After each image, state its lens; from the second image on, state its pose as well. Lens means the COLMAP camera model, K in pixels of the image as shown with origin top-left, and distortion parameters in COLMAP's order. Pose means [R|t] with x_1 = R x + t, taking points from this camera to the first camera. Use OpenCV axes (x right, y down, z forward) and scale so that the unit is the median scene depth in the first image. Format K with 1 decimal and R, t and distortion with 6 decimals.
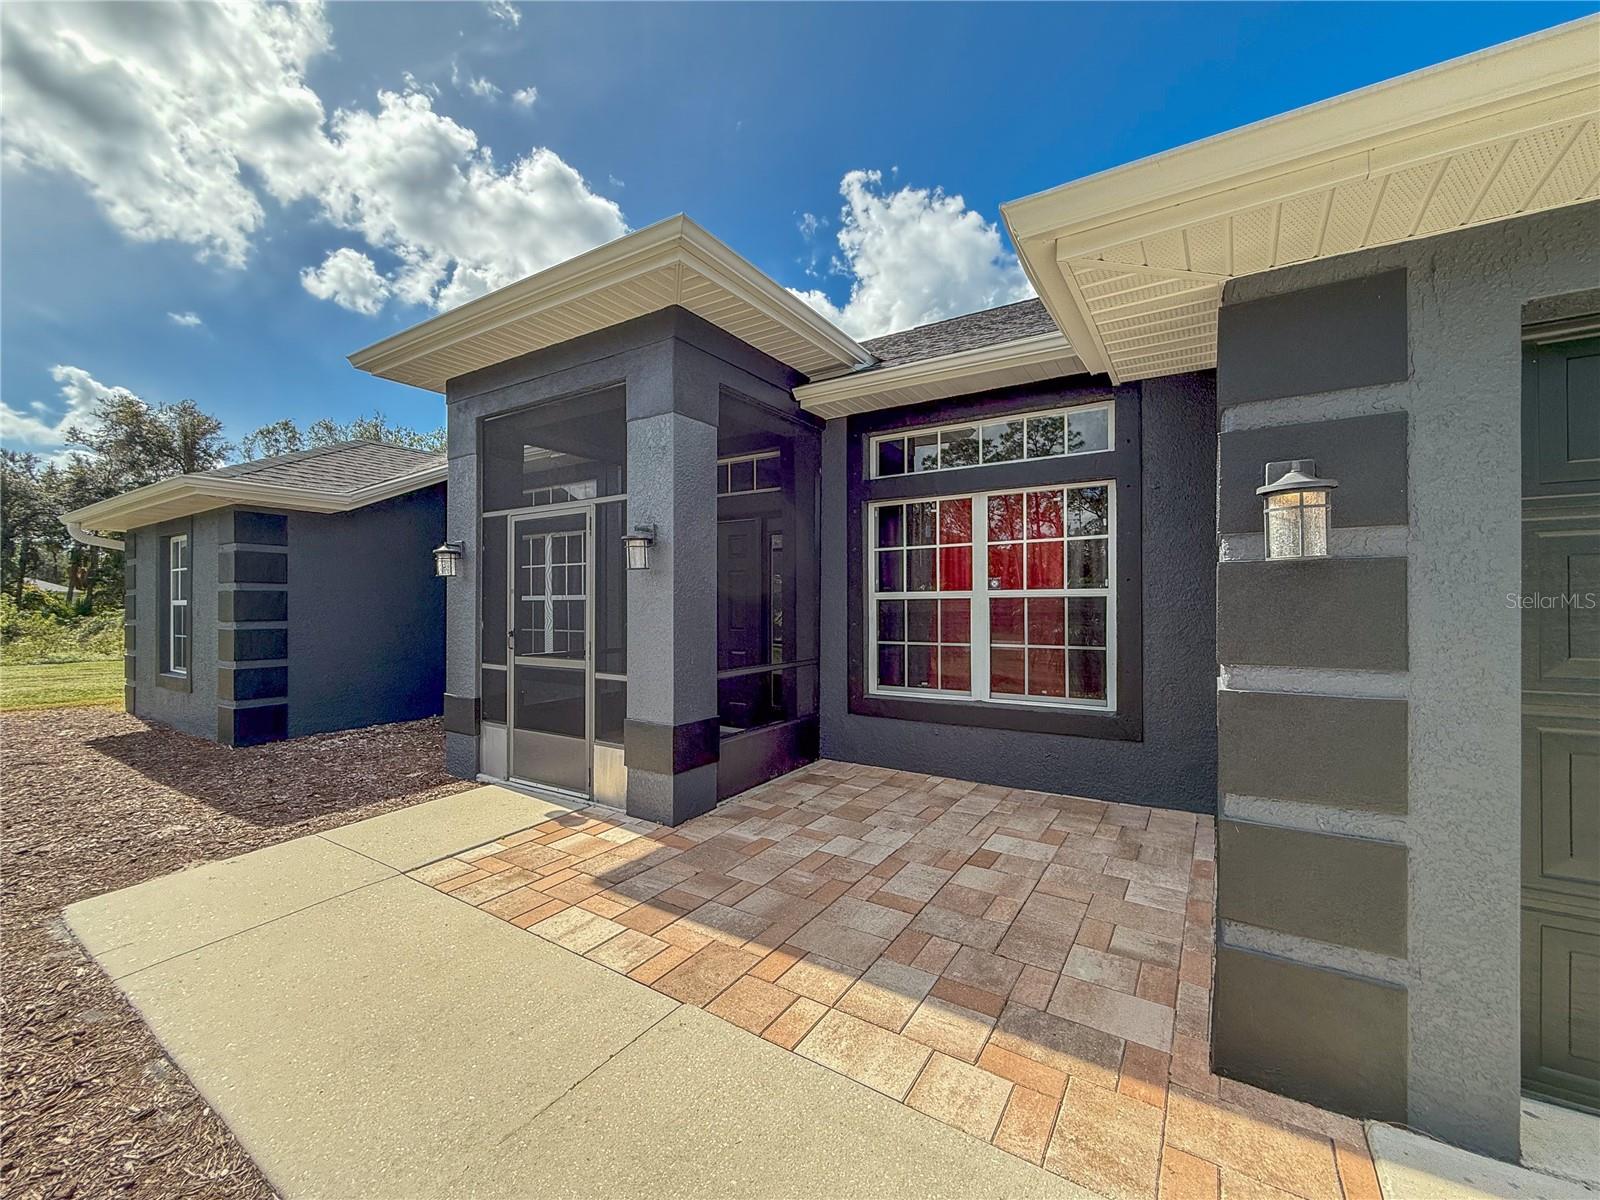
lens RADIAL K [[663.0, 0, 800.0], [0, 663.0, 600.0], [0, 0, 1]] dist [0.002482, 0.000022]
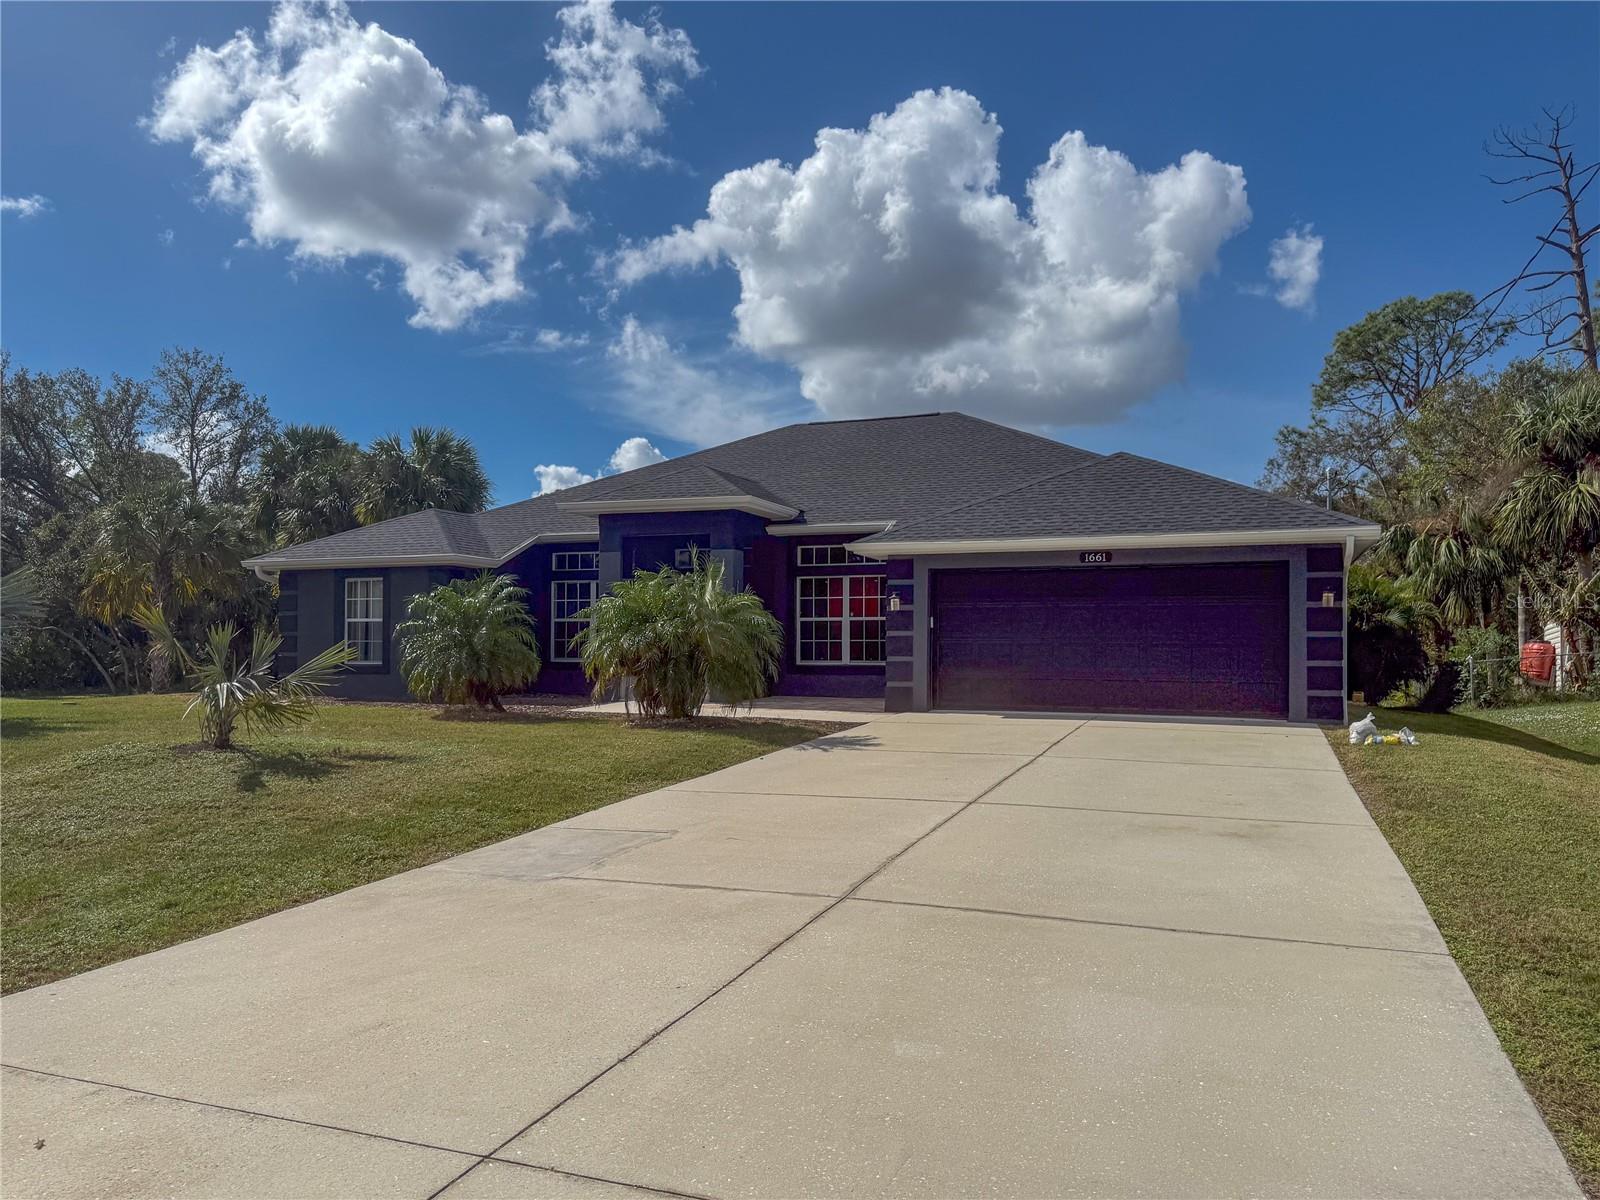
lens RADIAL K [[1143.2, 0, 800.0], [0, 1143.2, 600.0], [0, 0, 1]] dist [-0.006514, -0.007730]
pose [[0.980958, 0.013296, 0.193763, -0.659819], [-0.006535, 0.999349, -0.035492, 0.068340], [-0.194109, 0.033550, 0.980406, -2.881264]]
